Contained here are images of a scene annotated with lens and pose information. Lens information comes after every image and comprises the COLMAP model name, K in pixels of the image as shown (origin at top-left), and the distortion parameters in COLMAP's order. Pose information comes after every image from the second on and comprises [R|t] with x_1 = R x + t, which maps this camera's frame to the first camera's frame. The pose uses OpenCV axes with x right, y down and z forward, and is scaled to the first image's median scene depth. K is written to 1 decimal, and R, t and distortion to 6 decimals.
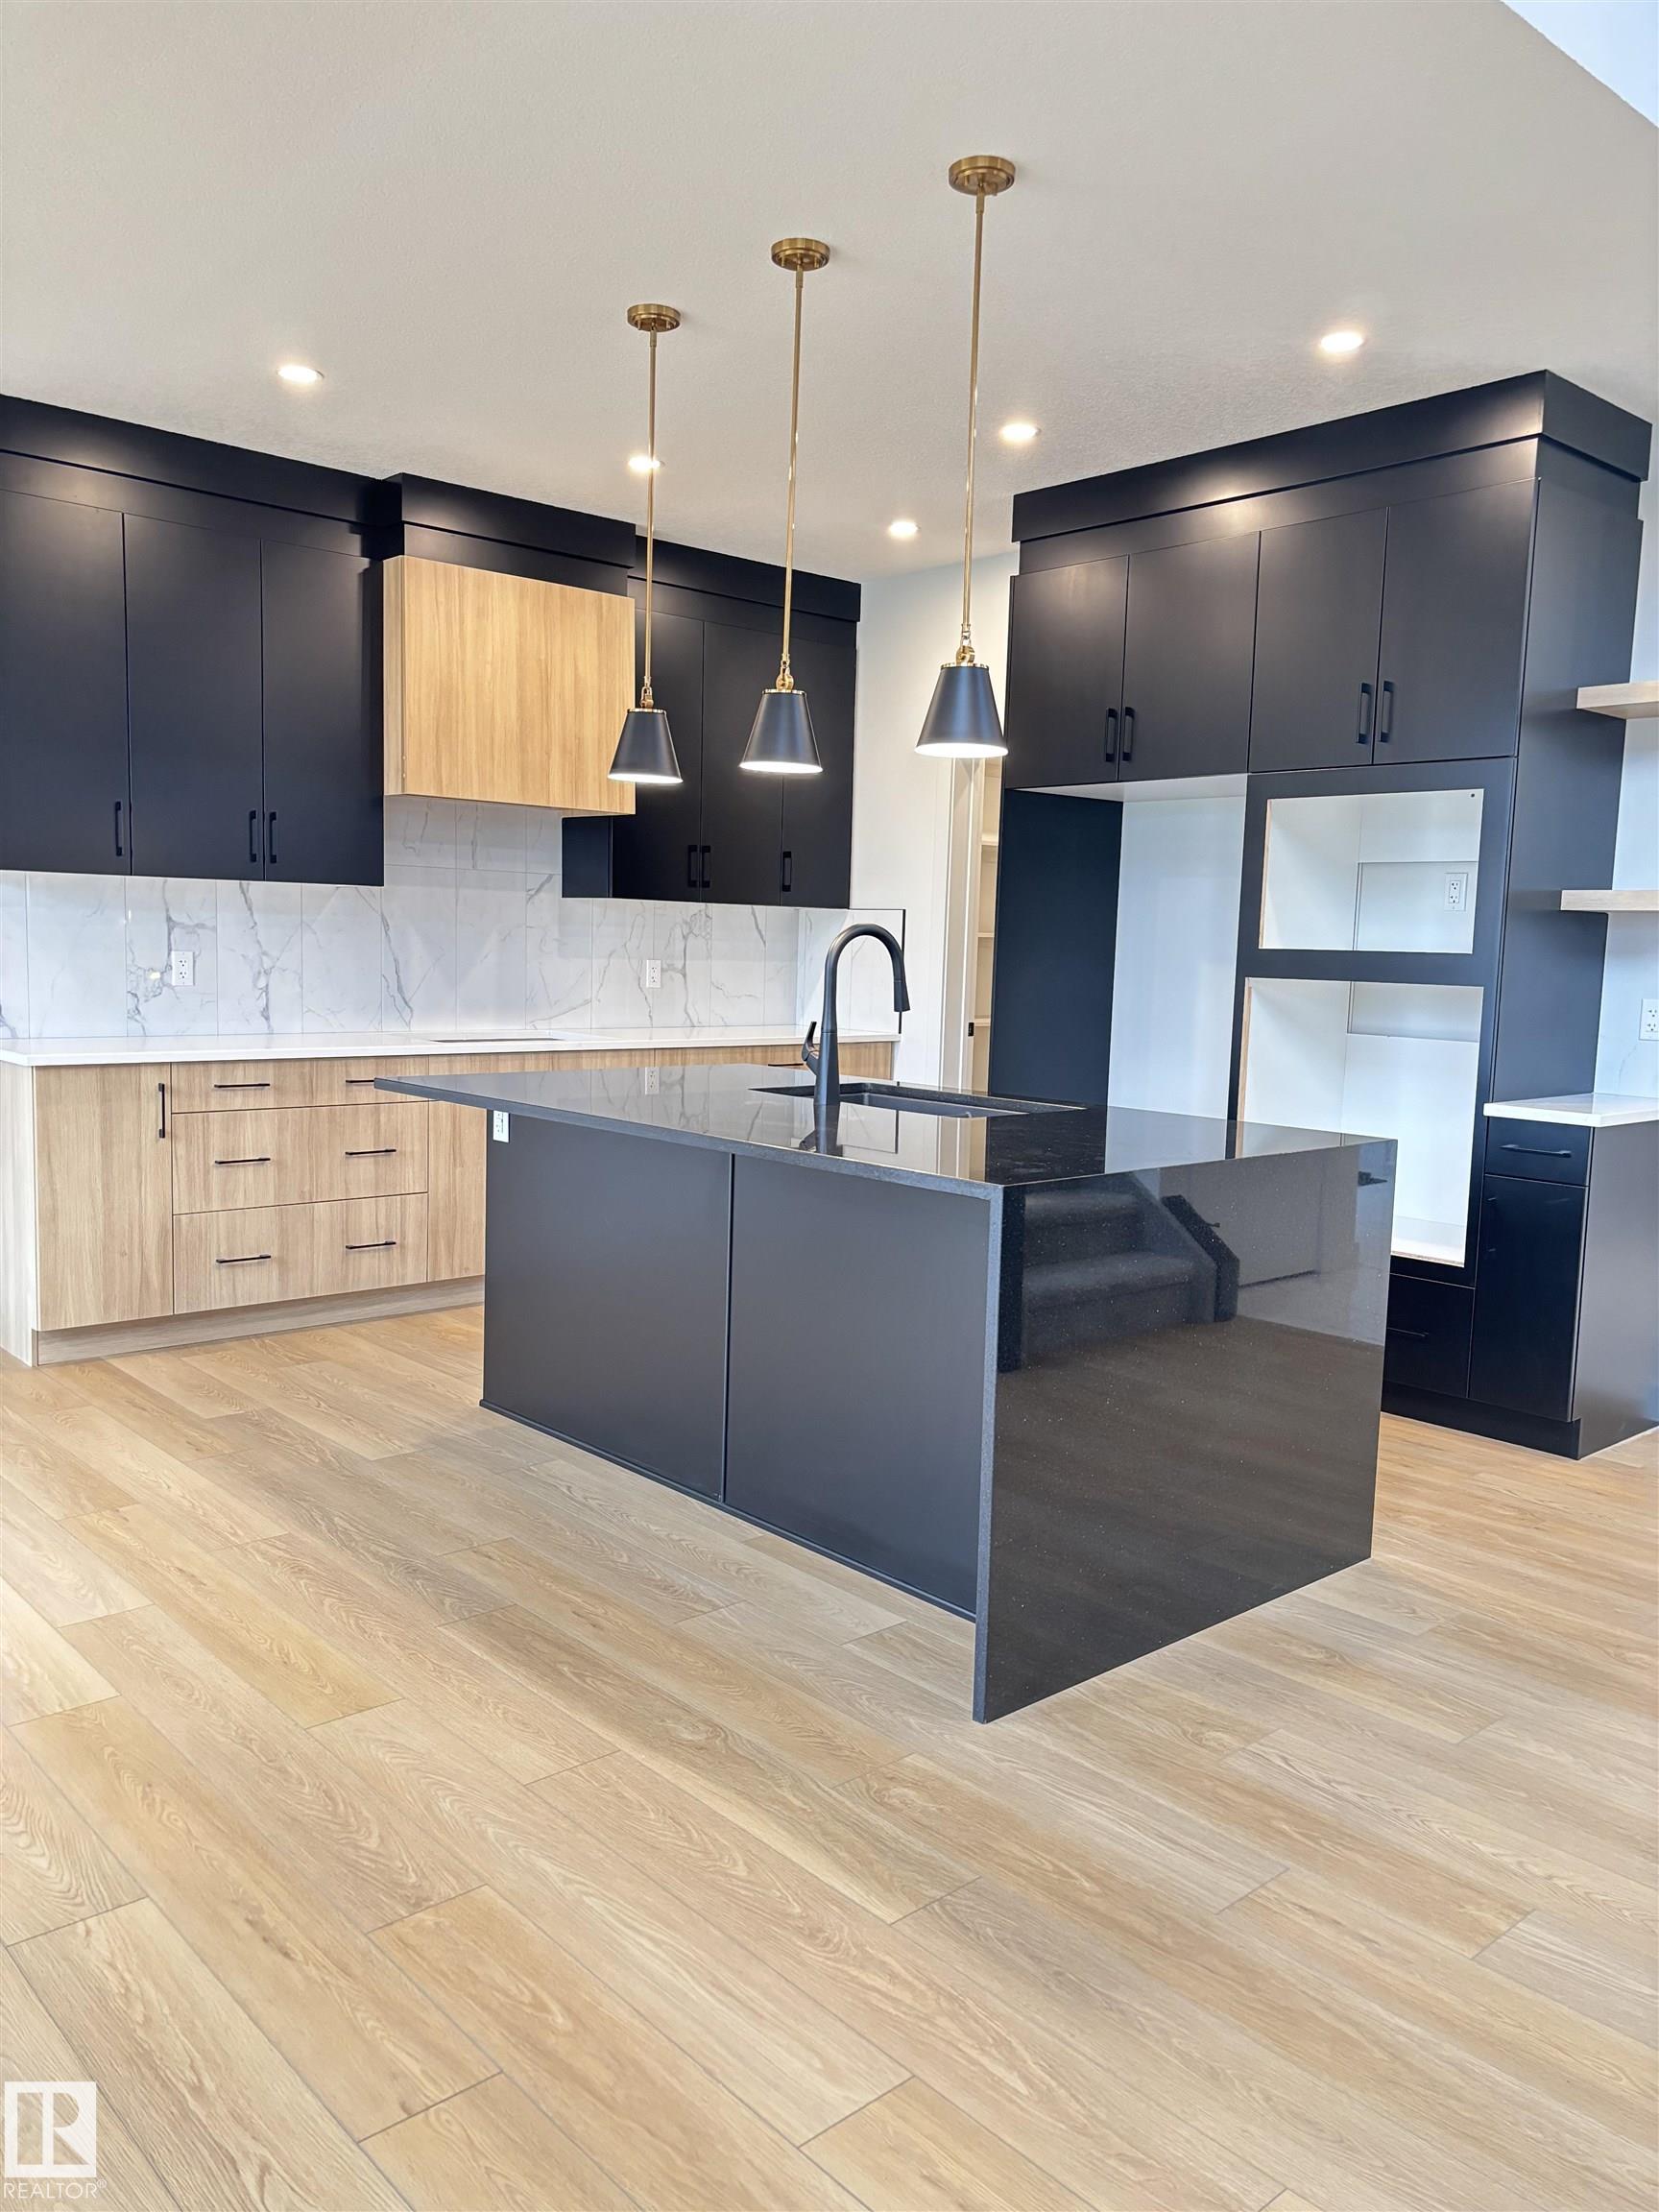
lens RADIAL K [[1678.5, 0, 818.3], [0, 1678.5, 1102.0], [0, 0, 1]] dist [0.024311, -0.000282]
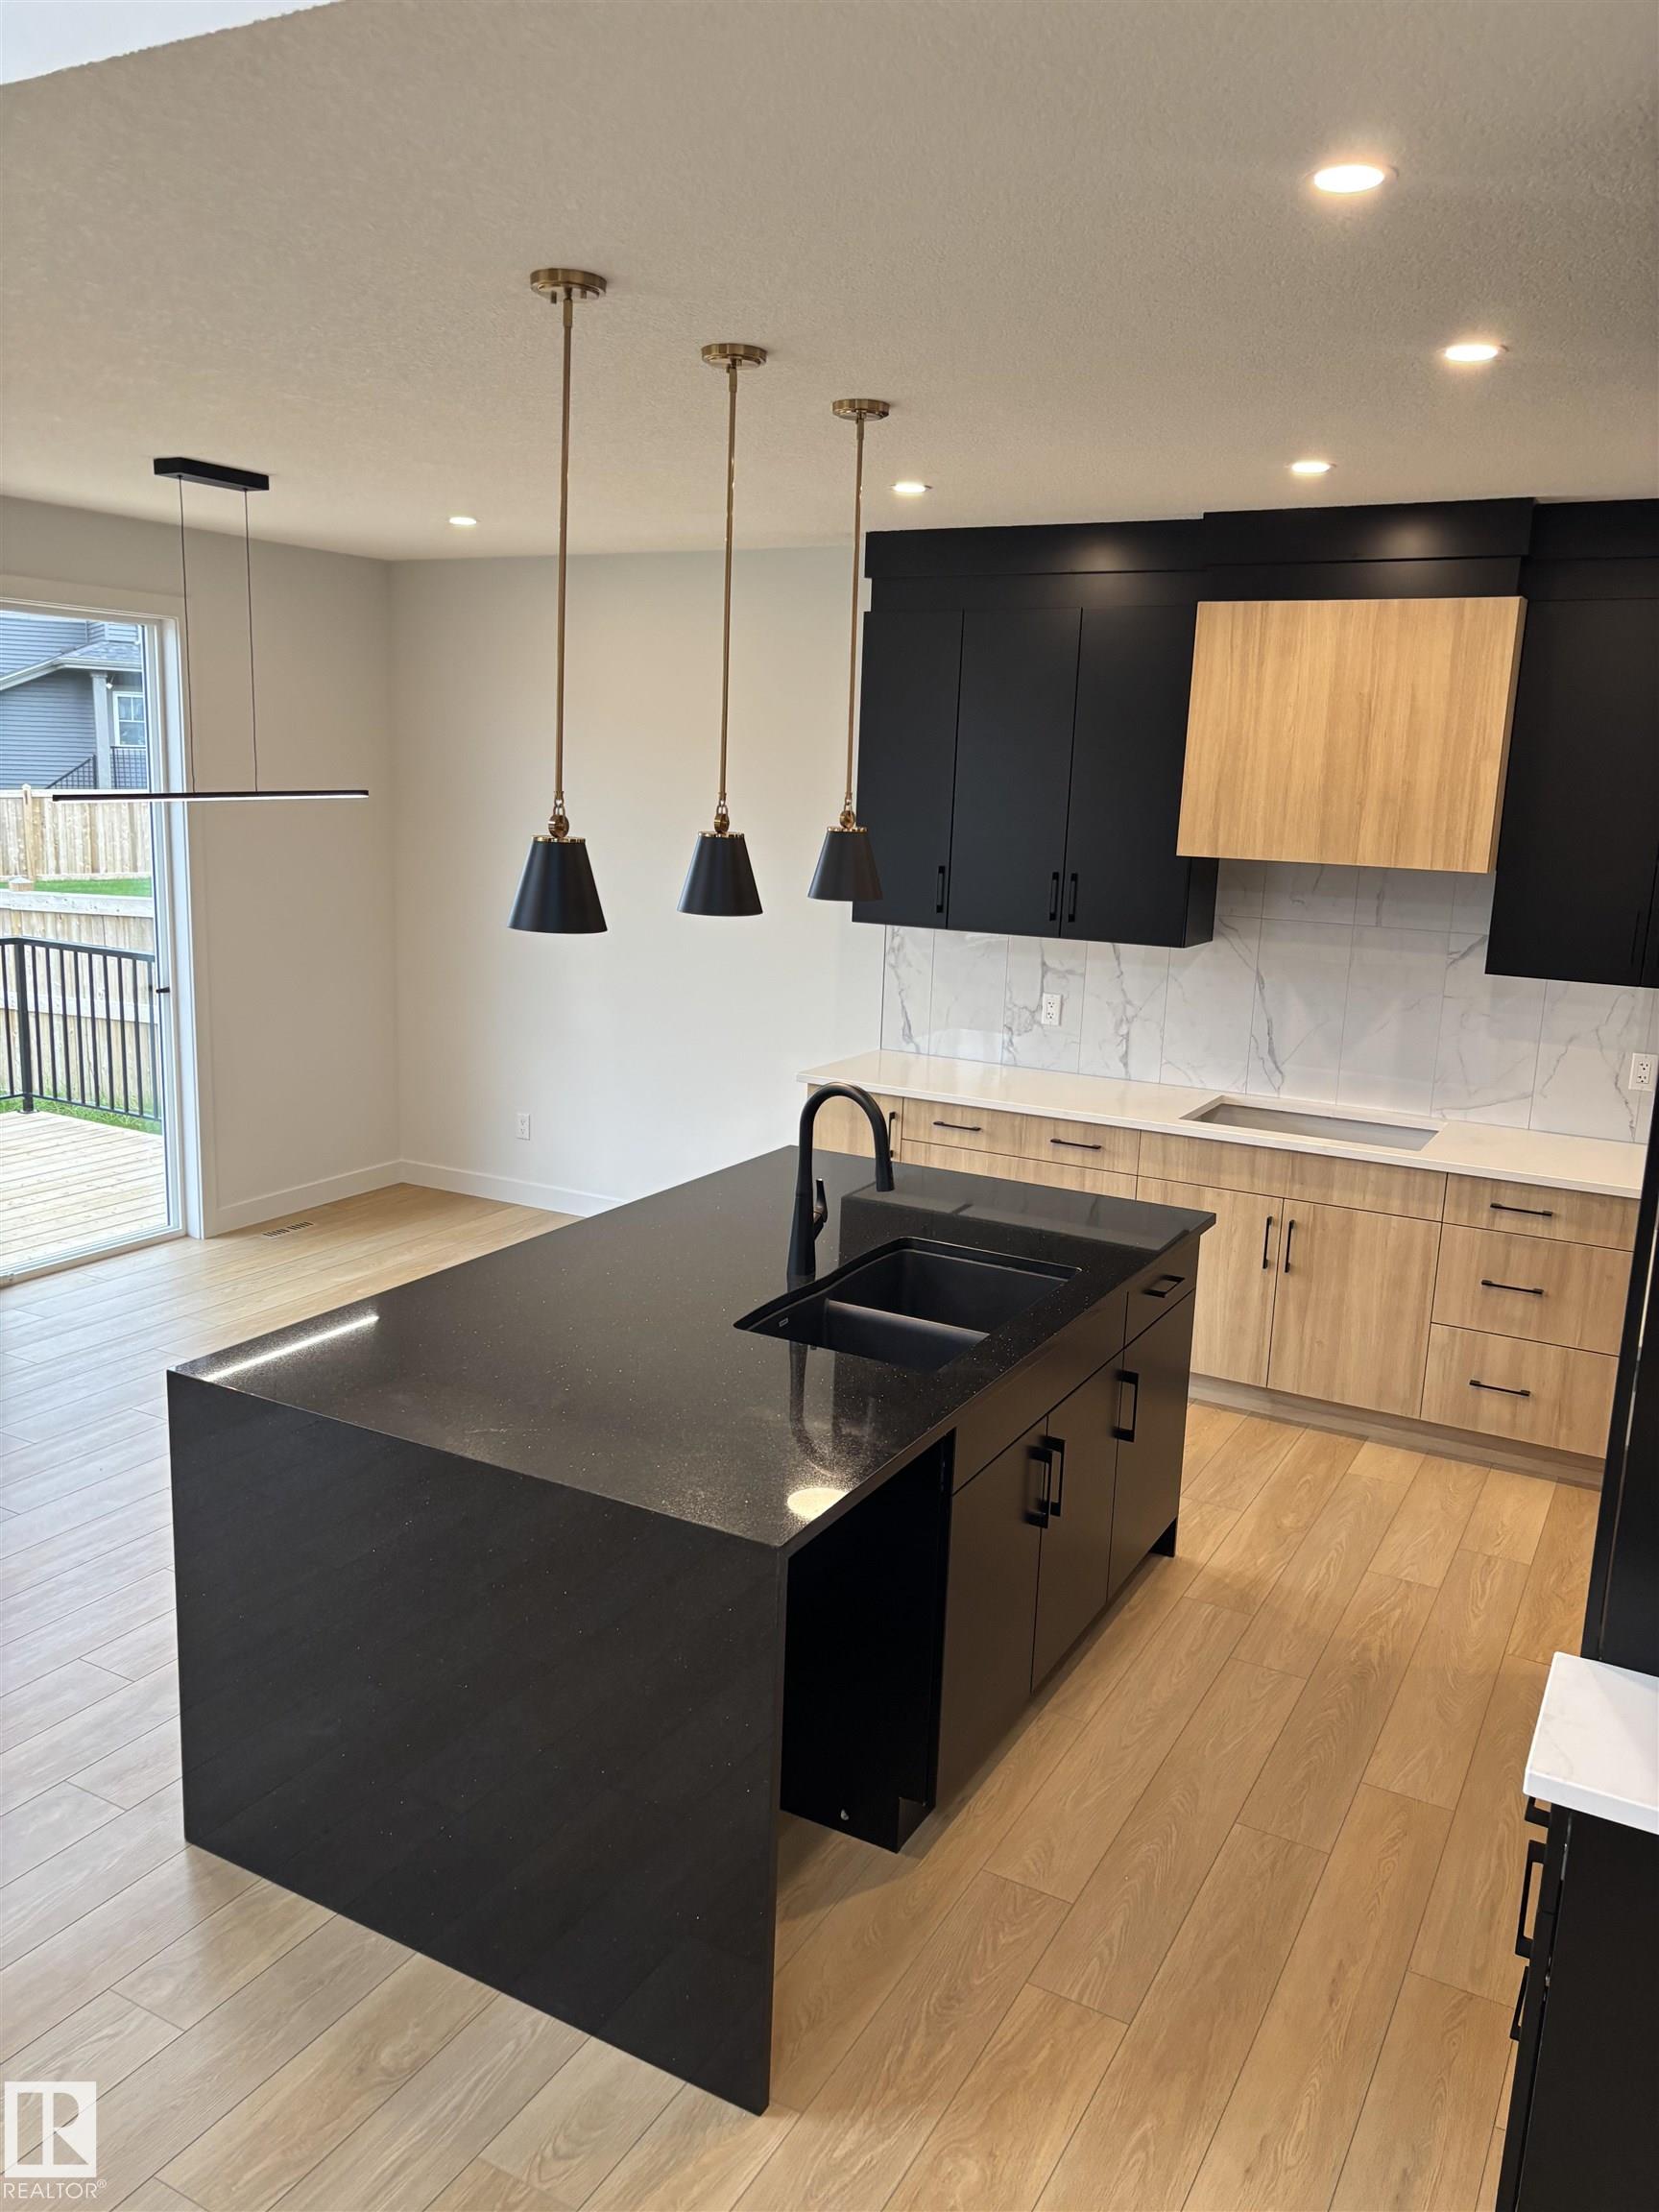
lens RADIAL K [[1678.5, 0, 844.5], [0, 1678.5, 1099.6], [0, 0, 1]] dist [0.024311, -0.000282]
pose [[0.312007, 0.173915, -0.934026, 1.108040], [-0.114686, 0.982808, 0.144688, -0.297624], [0.943132, 0.061976, 0.326589, 0.943672]]
